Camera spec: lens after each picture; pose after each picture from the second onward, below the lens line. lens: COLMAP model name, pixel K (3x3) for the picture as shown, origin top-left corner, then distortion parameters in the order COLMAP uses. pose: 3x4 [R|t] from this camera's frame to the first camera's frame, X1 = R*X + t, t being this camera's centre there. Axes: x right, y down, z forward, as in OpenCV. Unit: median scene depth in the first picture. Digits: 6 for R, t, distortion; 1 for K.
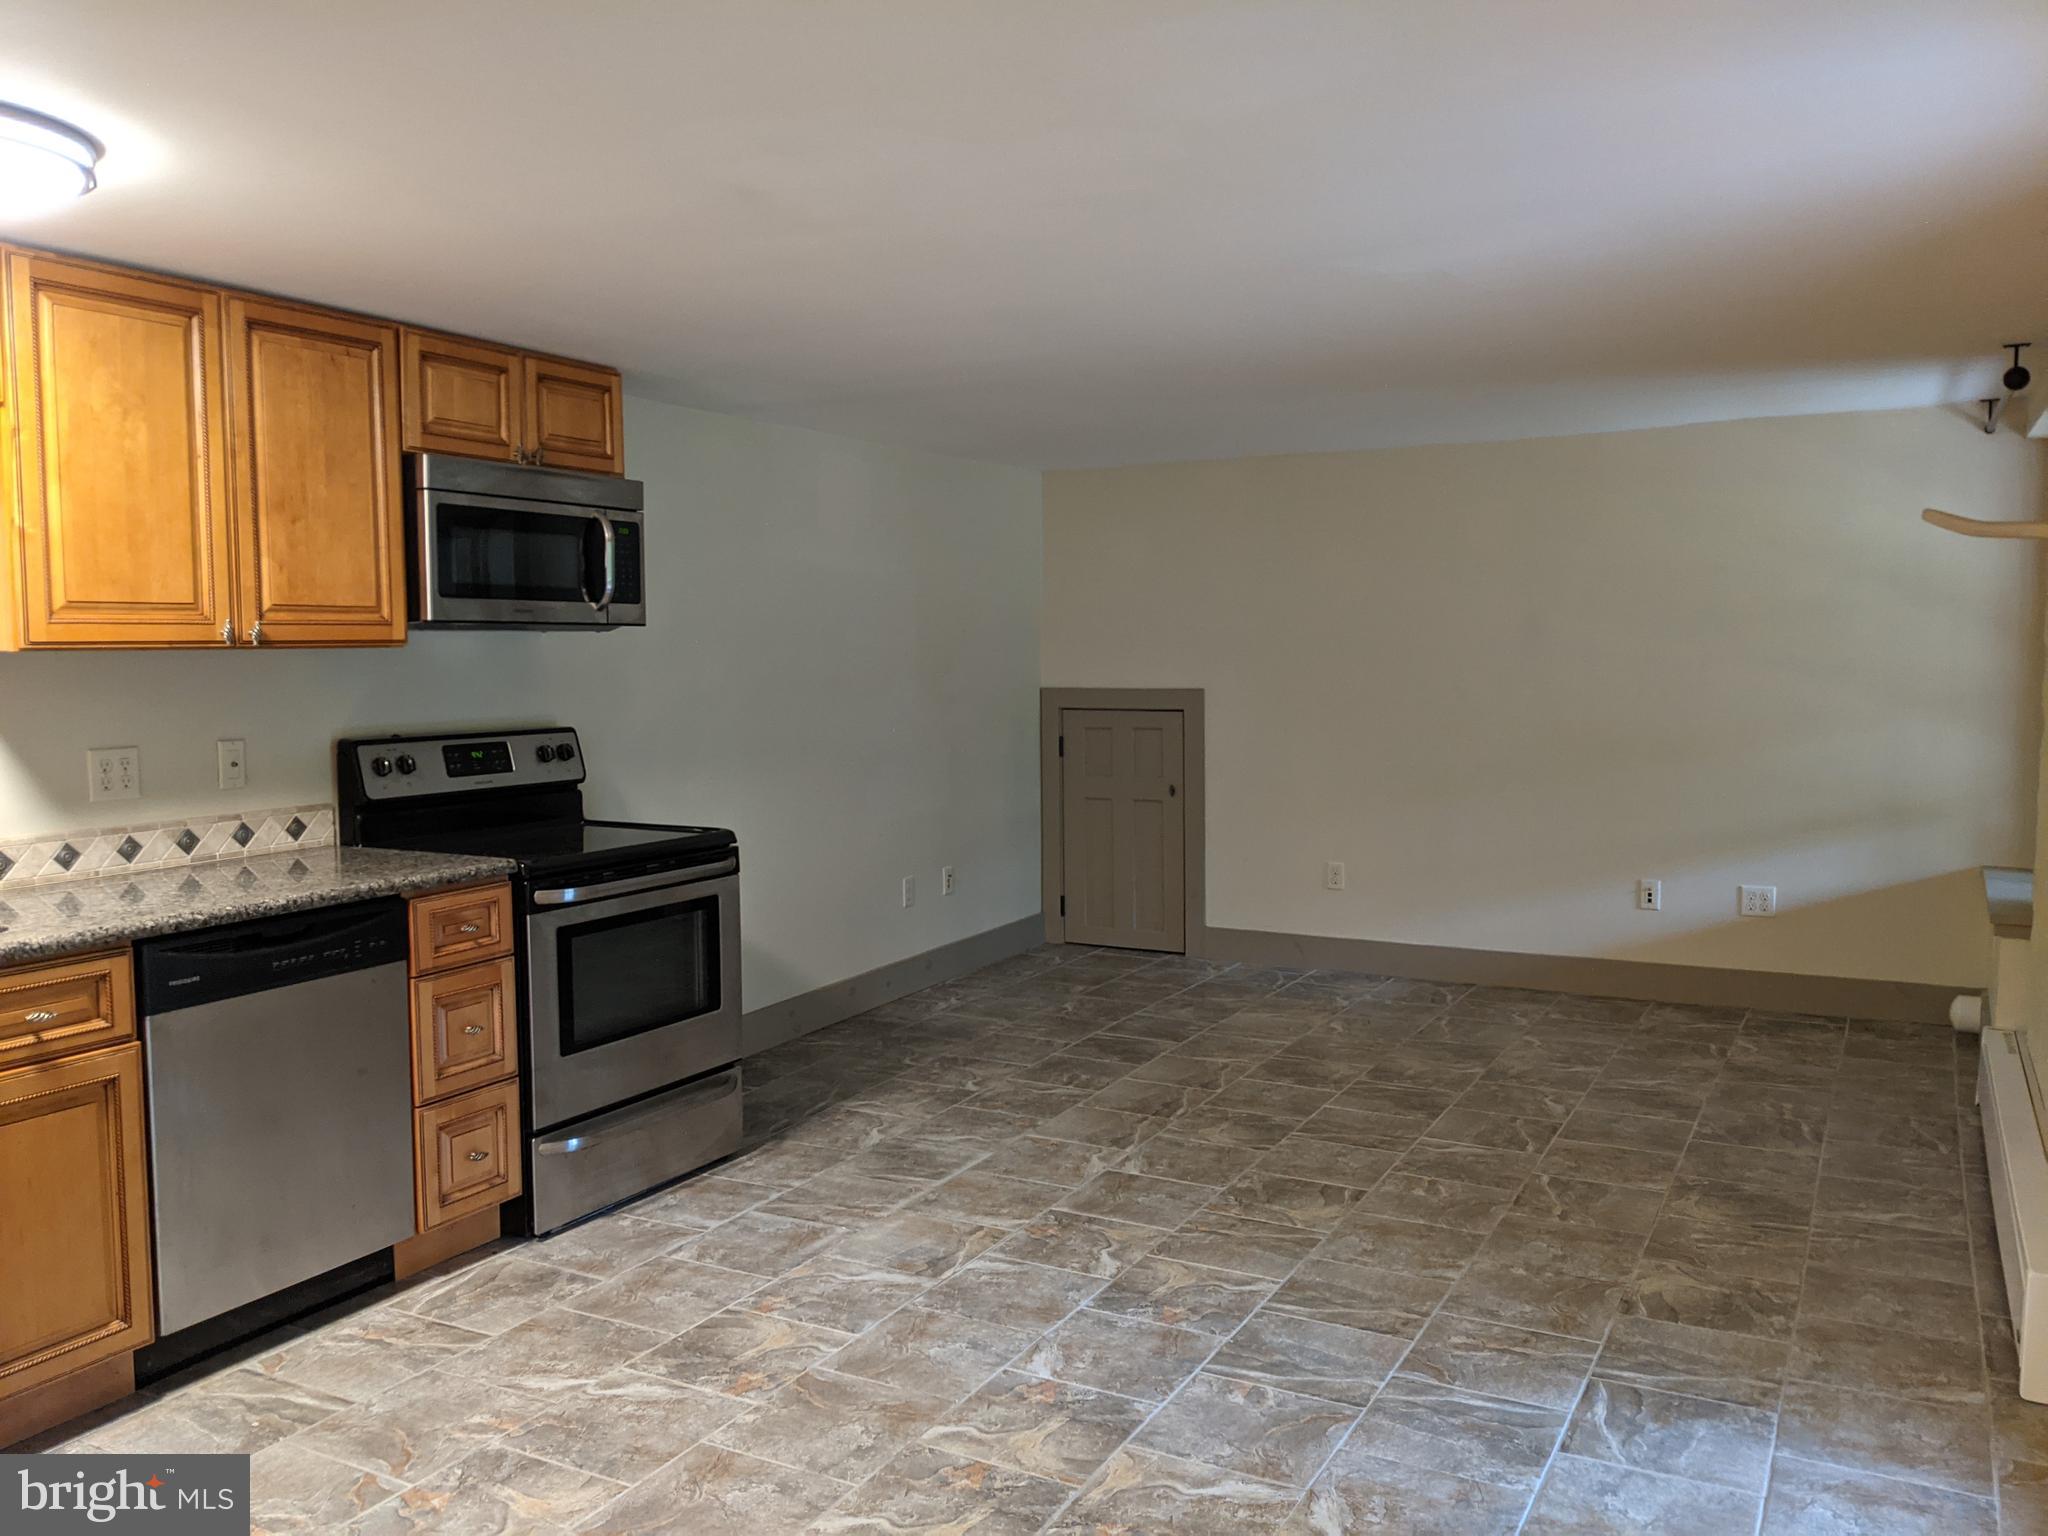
lens RADIAL K [[1698.1, 0, 1014.4], [0, 1698.1, 765.3], [0, 0, 1]] dist [0.039065, -0.049841]
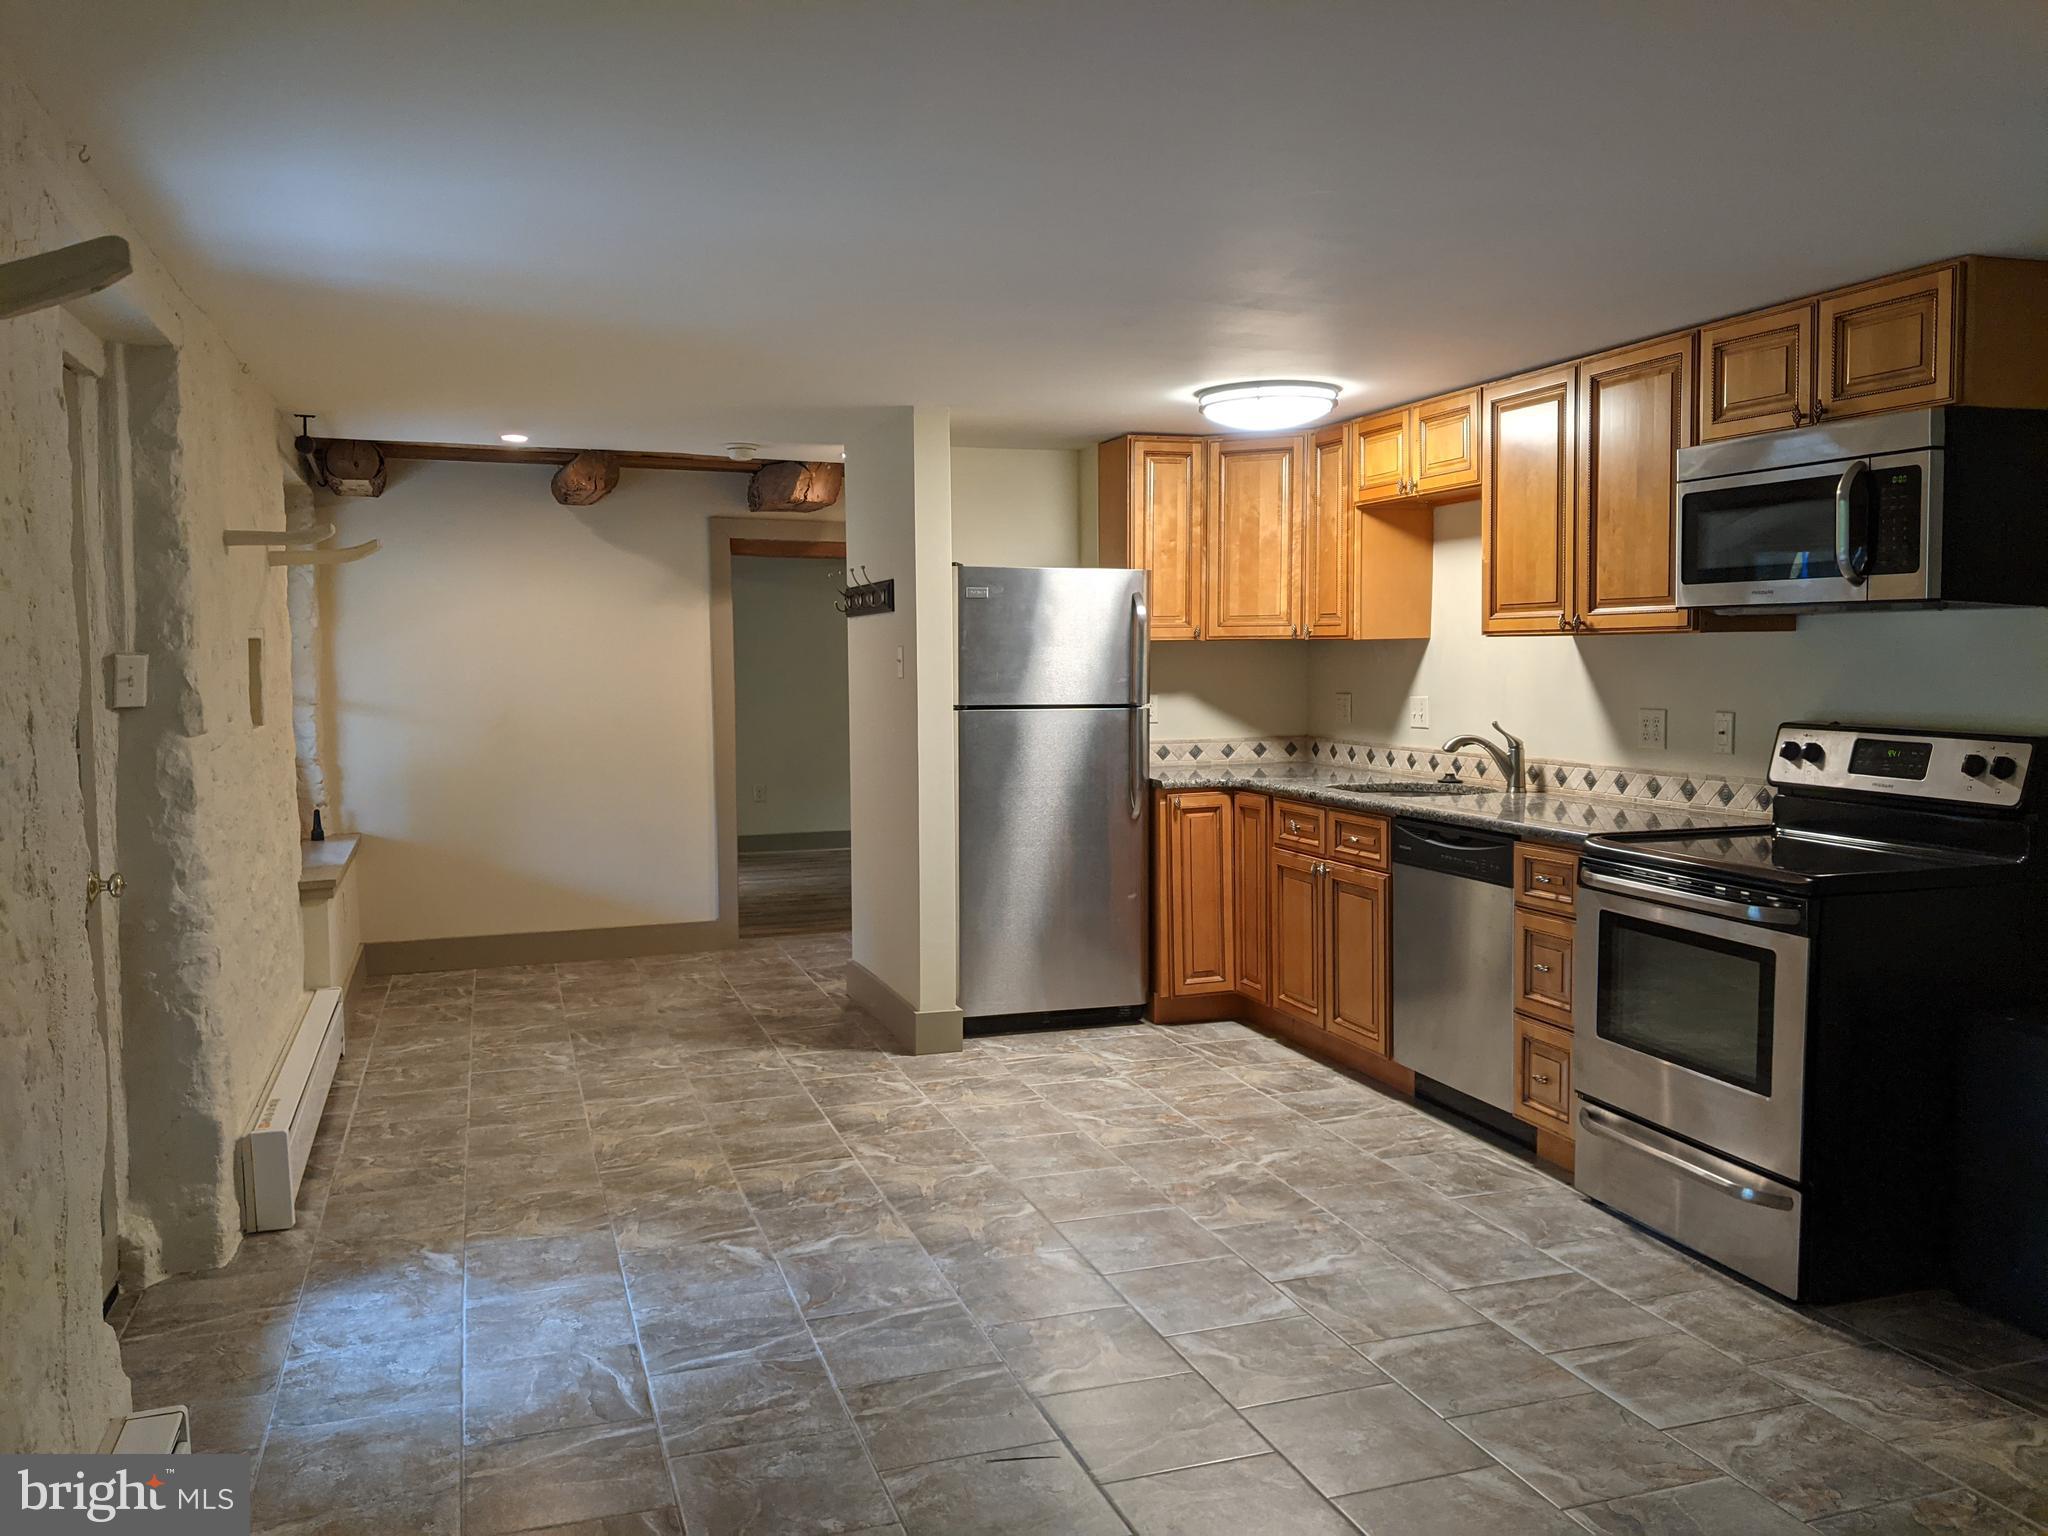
lens RADIAL K [[1698.1, 0, 1014.4], [0, 1698.1, 765.3], [0, 0, 1]] dist [0.039065, -0.049841]
pose [[-0.704417, 0.063909, -0.706903, 0.791684], [-0.036332, 0.991386, 0.125833, -0.120742], [0.708856, 0.114321, -0.696027, 1.652432]]
